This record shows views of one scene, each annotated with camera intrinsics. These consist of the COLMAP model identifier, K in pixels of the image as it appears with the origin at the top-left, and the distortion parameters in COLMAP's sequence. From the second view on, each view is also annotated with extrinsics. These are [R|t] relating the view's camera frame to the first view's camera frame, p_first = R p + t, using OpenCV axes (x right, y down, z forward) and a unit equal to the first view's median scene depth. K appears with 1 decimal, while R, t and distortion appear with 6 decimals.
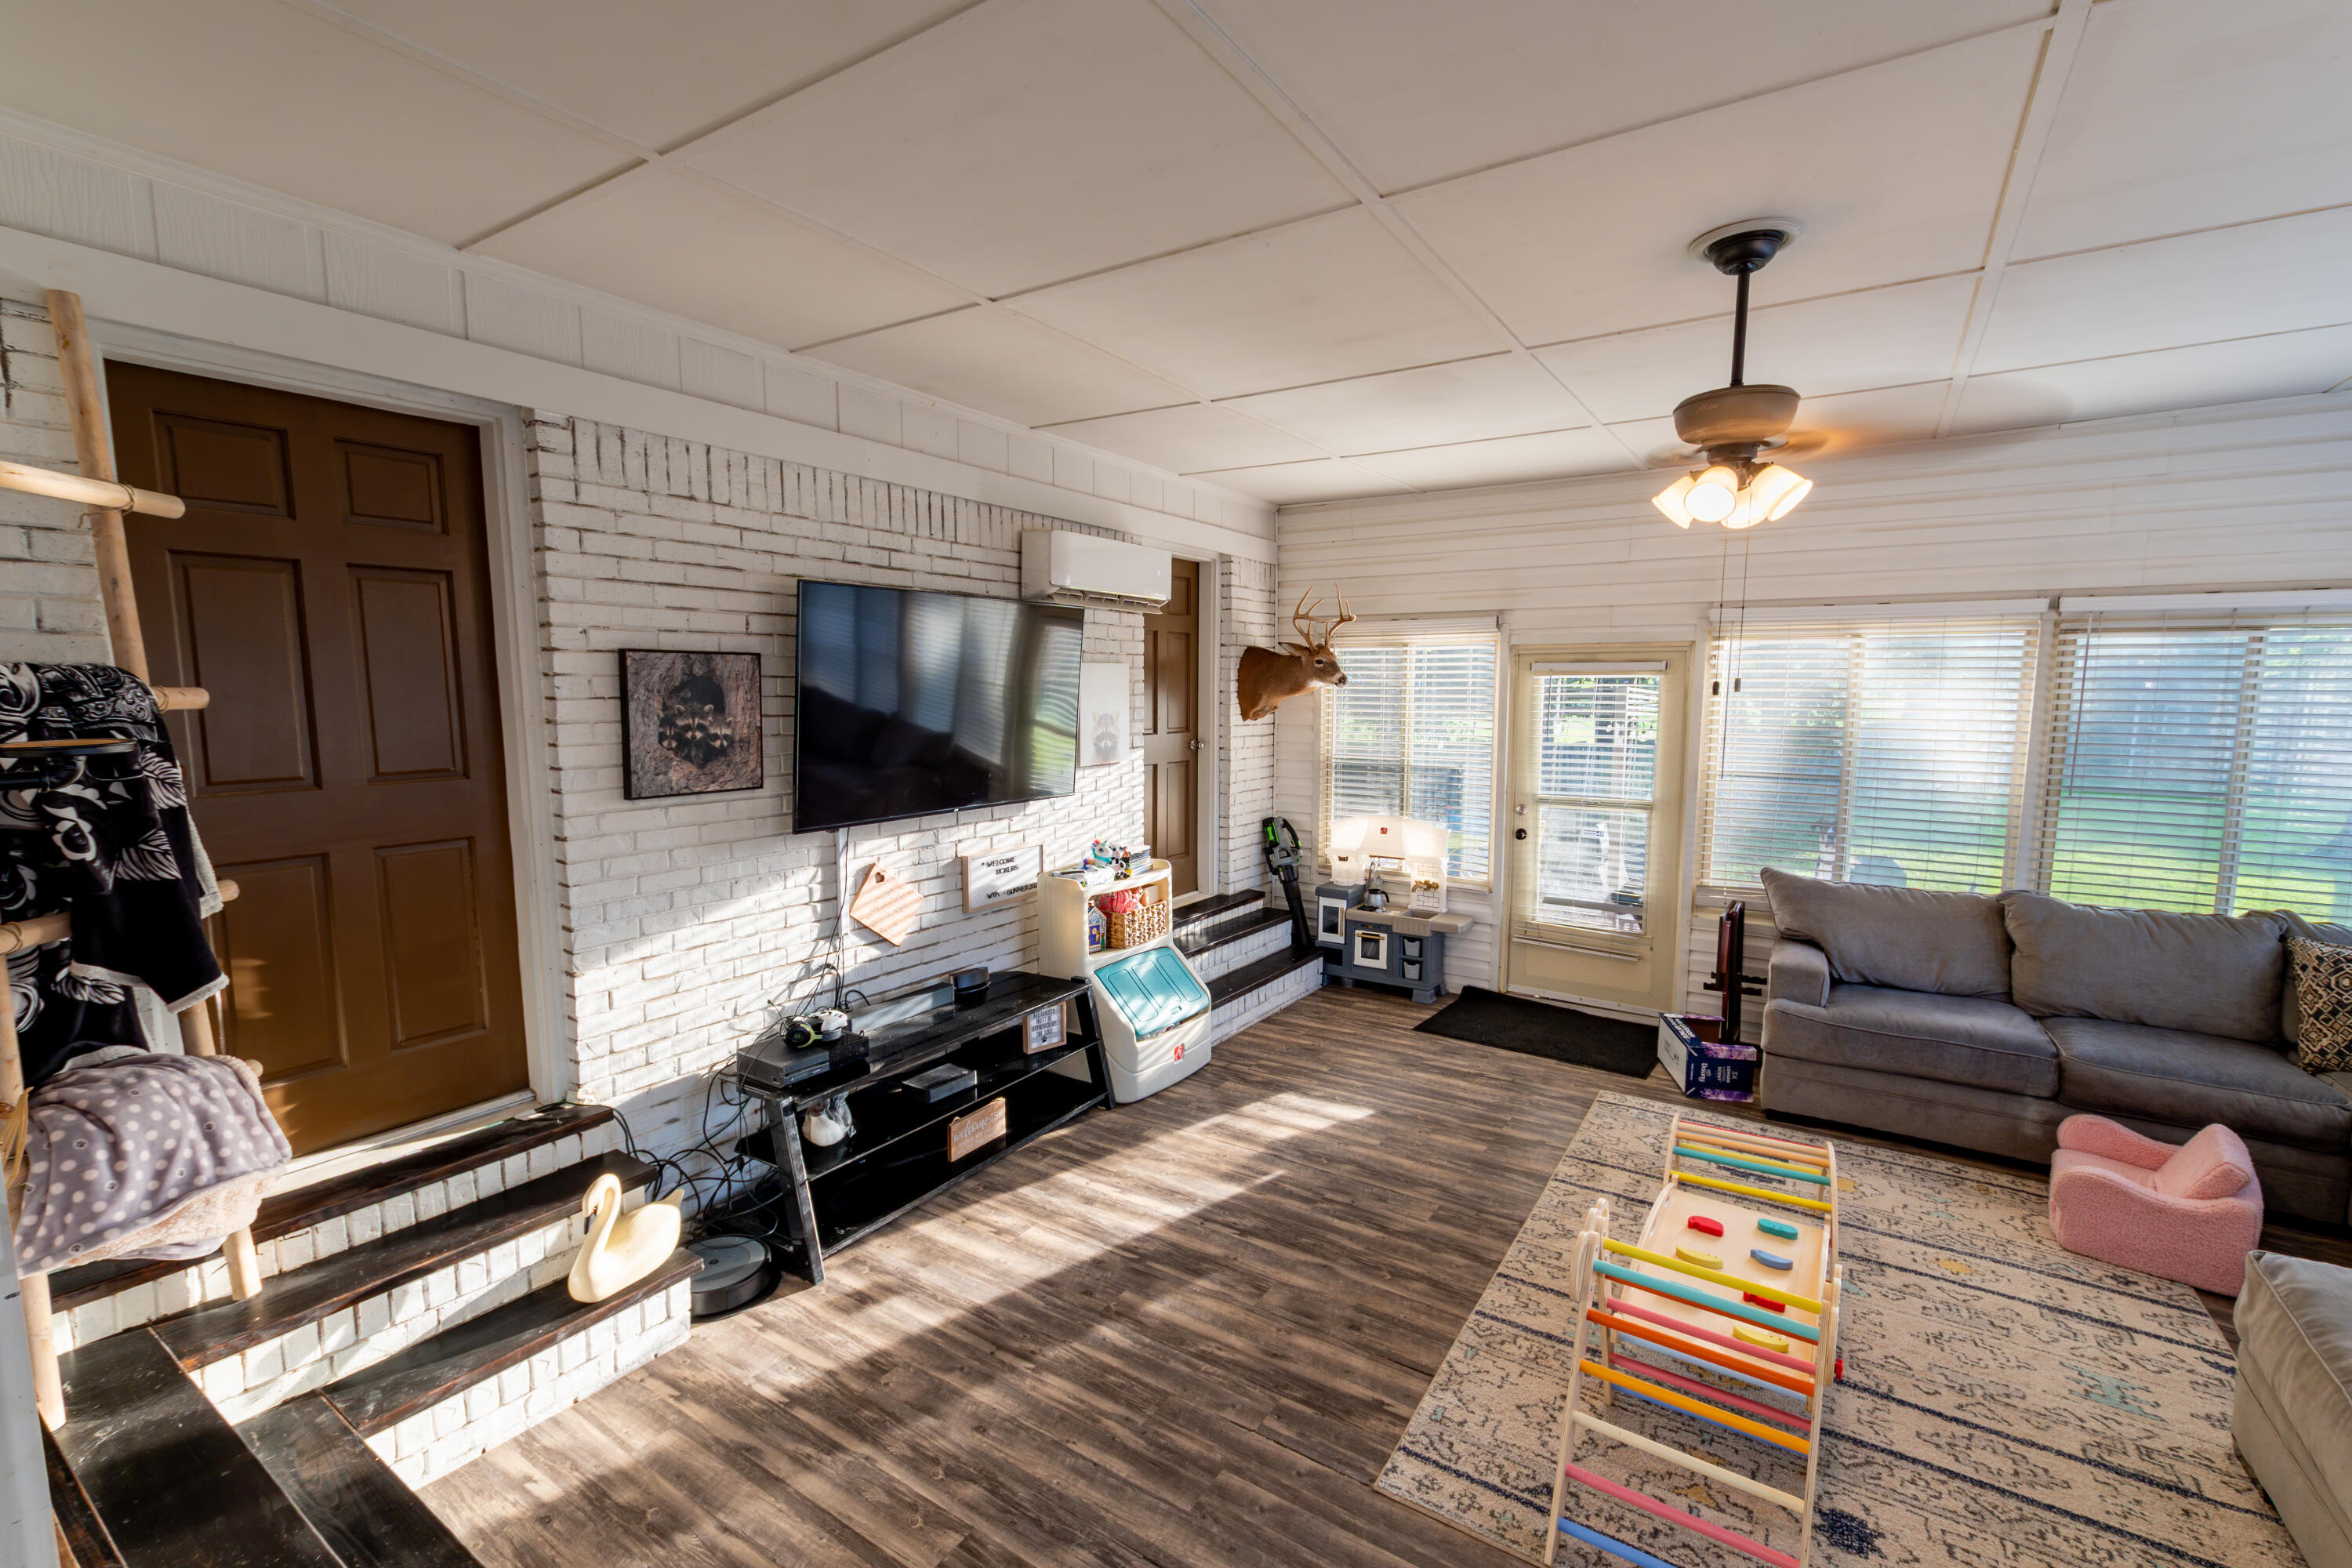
lens RADIAL K [[1025.9, 0, 1169.3], [0, 1025.9, 799.3], [0, 0, 1]] dist [0.000993, -0.000344]
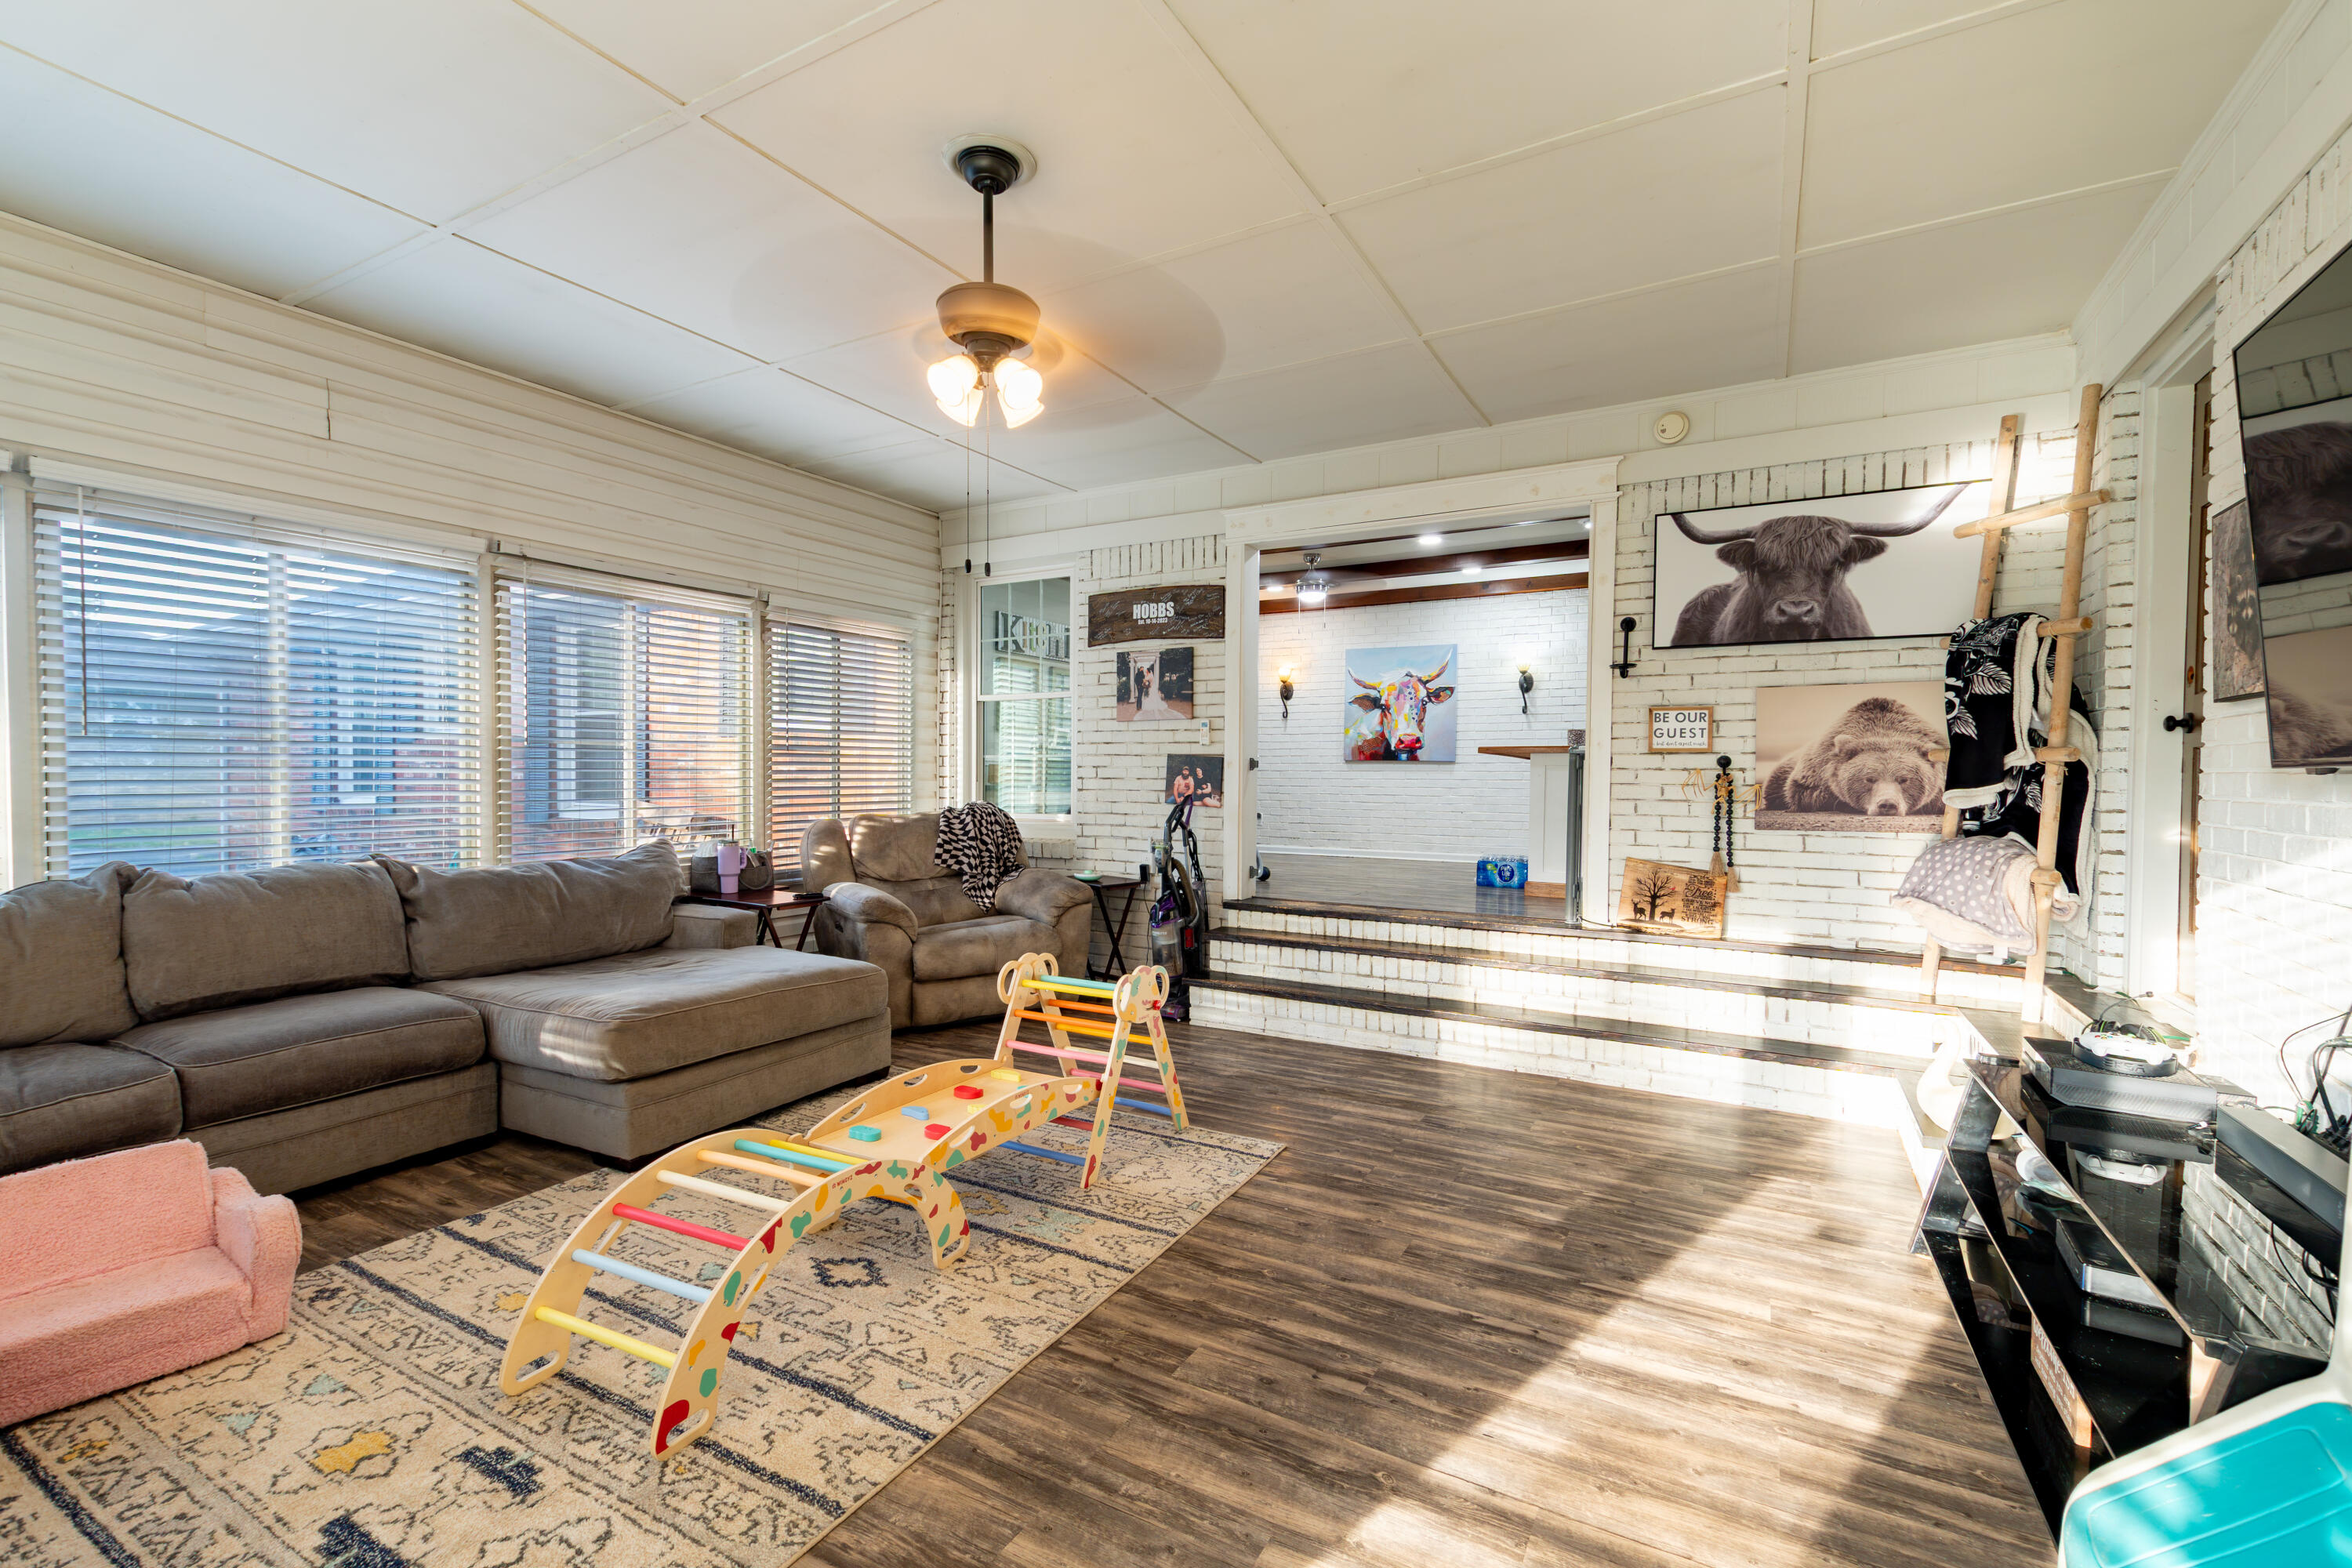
lens RADIAL K [[1019.2, 0, 1168.9], [0, 1019.2, 799.4], [0, 0, 1]] dist [0.011805, -0.005630]
pose [[-0.997428, -0.008161, -0.071206, 0.230779], [-0.018129, 0.989917, 0.140484, -0.012822], [0.069341, 0.141414, -0.987519, 1.146741]]
